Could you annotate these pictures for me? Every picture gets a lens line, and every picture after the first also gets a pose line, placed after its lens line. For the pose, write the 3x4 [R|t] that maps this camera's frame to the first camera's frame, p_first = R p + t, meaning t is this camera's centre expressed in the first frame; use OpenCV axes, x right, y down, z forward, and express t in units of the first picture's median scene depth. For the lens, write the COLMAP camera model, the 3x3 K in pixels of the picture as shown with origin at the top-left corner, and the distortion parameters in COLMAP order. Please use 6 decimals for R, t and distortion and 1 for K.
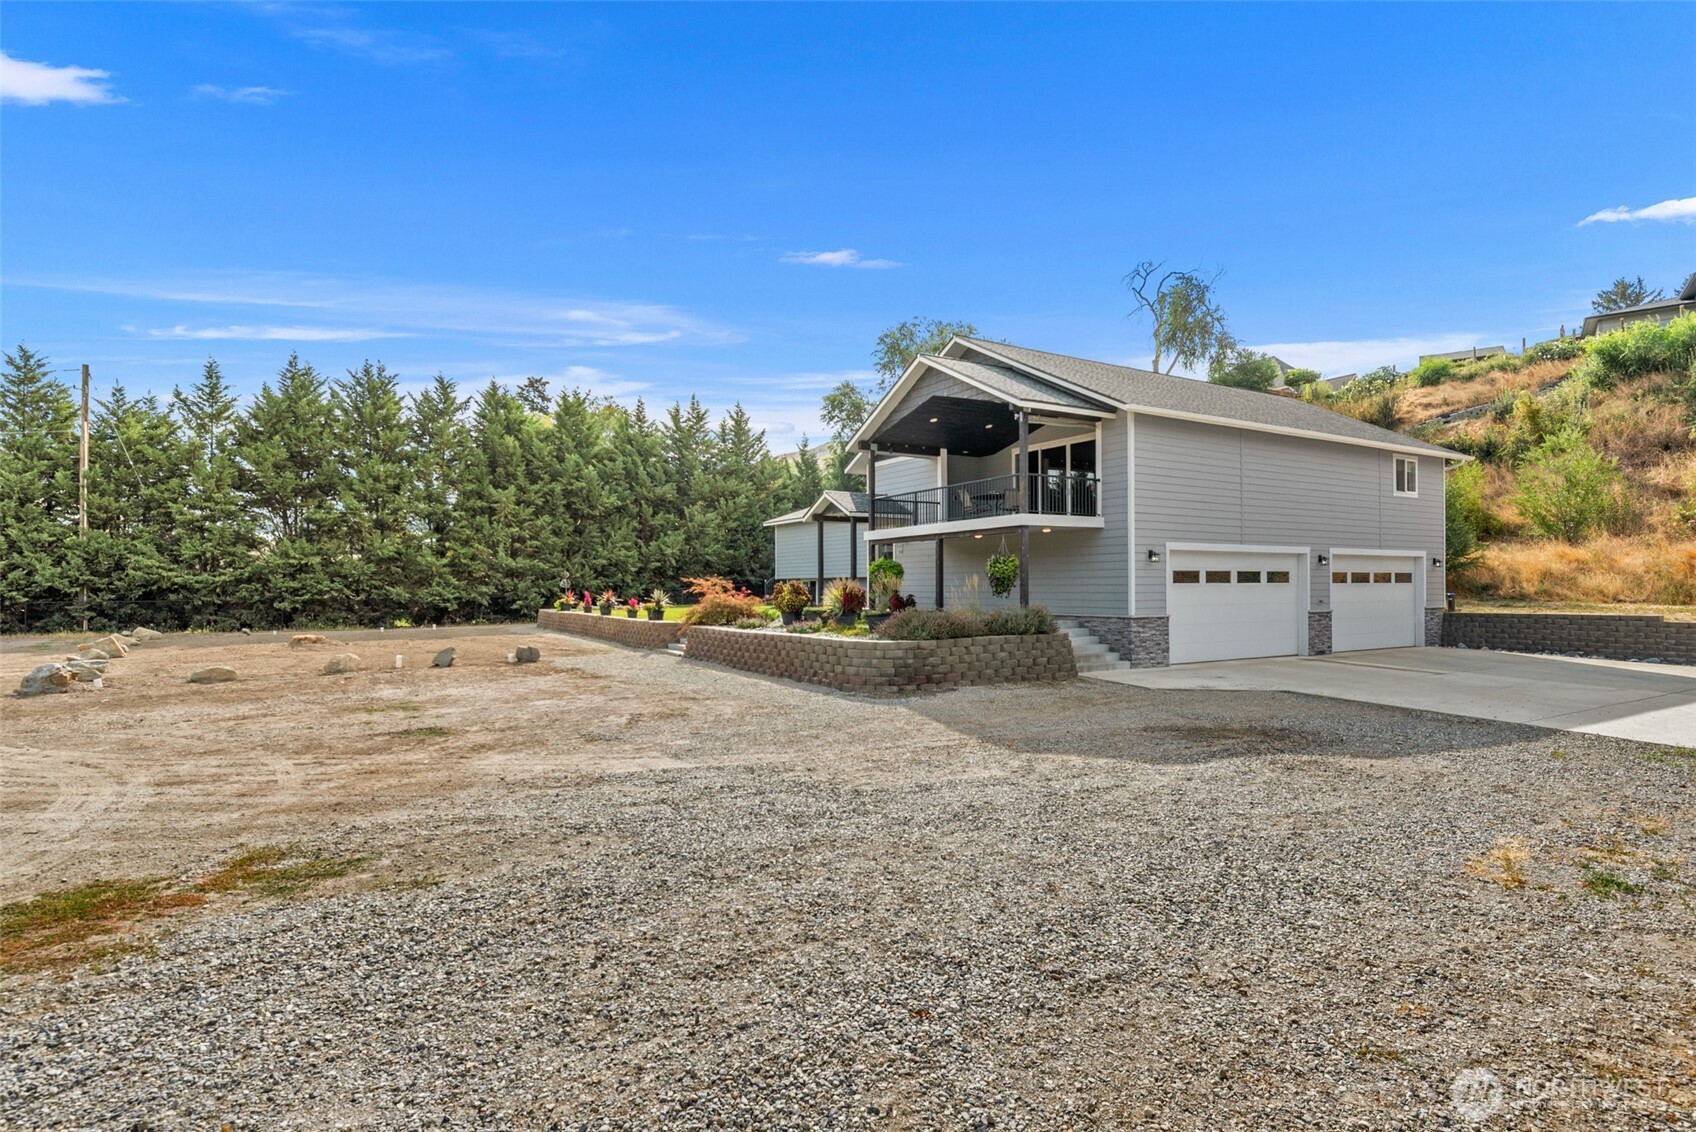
lens RADIAL K [[857.8, 0, 848.0], [0, 857.8, 566.0], [0, 0, 1]] dist [0.002350, 0.000855]
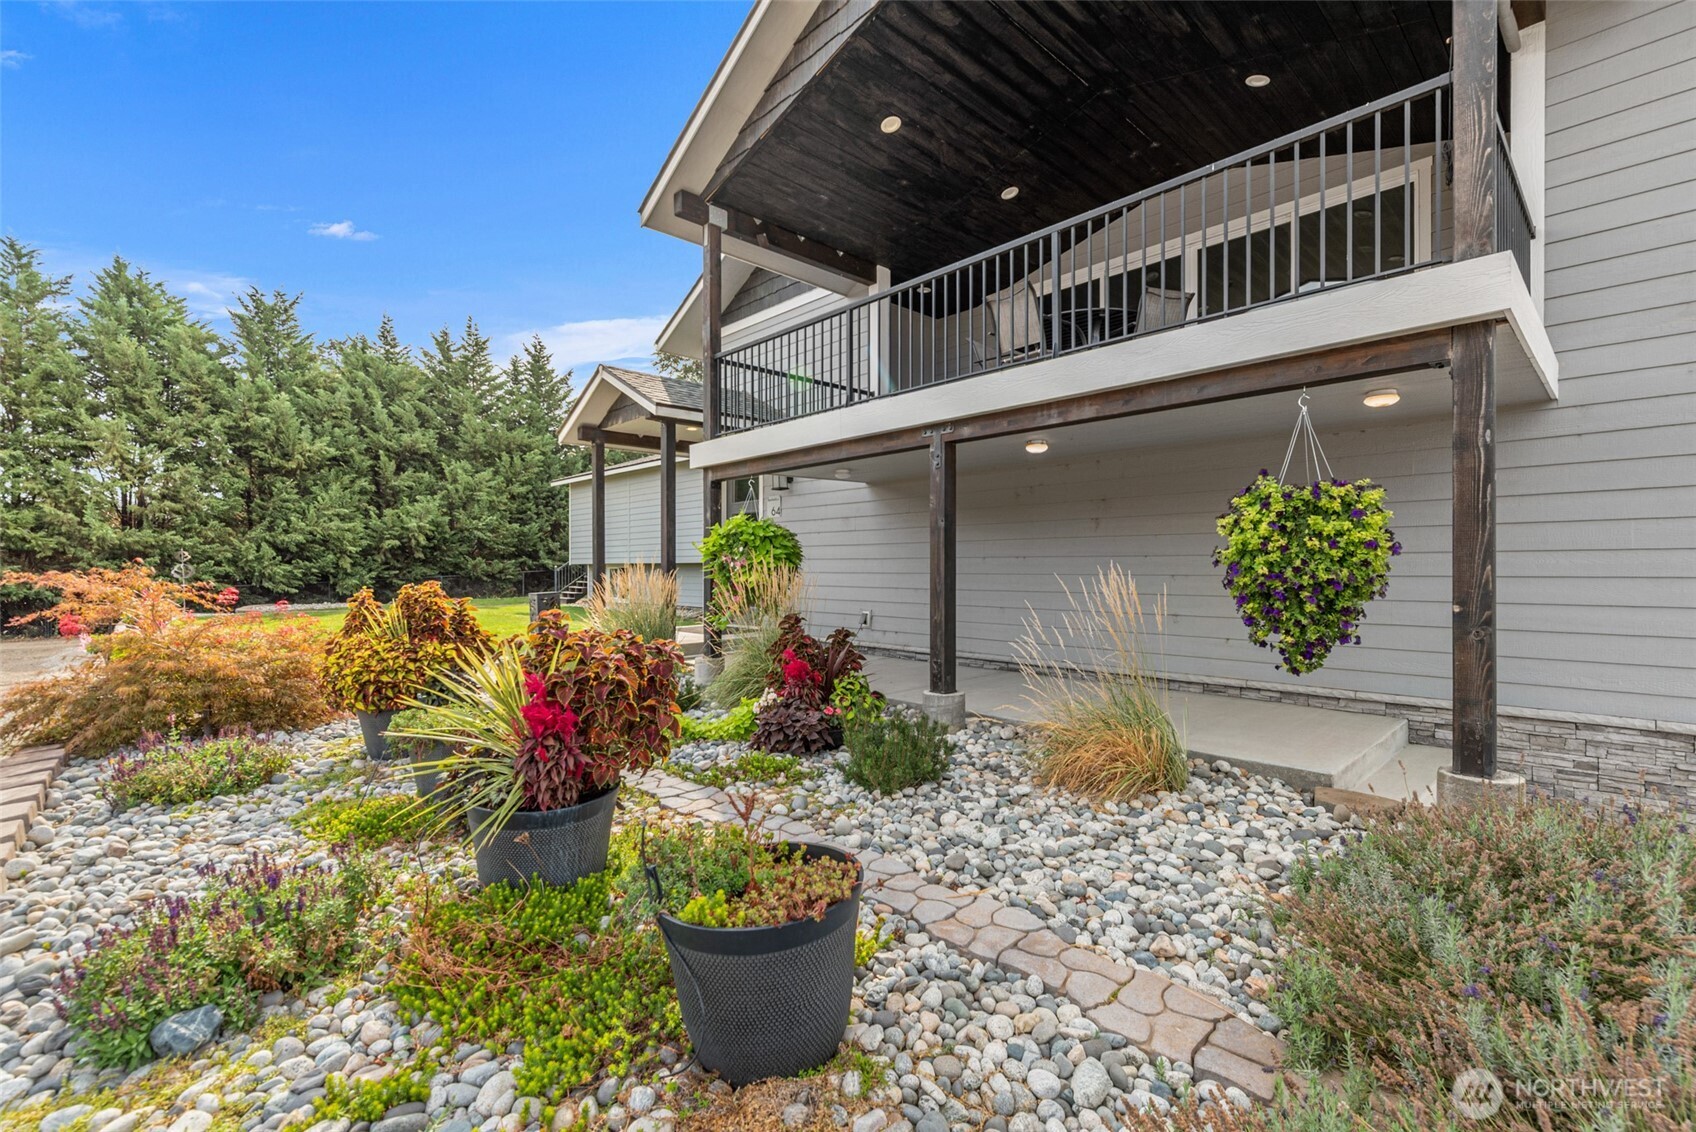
lens RADIAL K [[732.3, 0, 863.9], [0, 732.3, 577.8], [0, 0, 1]] dist [0.014195, -0.000068]
pose [[0.974413, -0.001639, 0.224757, 0.010271], [-0.006595, 0.999334, 0.035878, 0.002725], [-0.224666, -0.036442, 0.973754, 0.334549]]
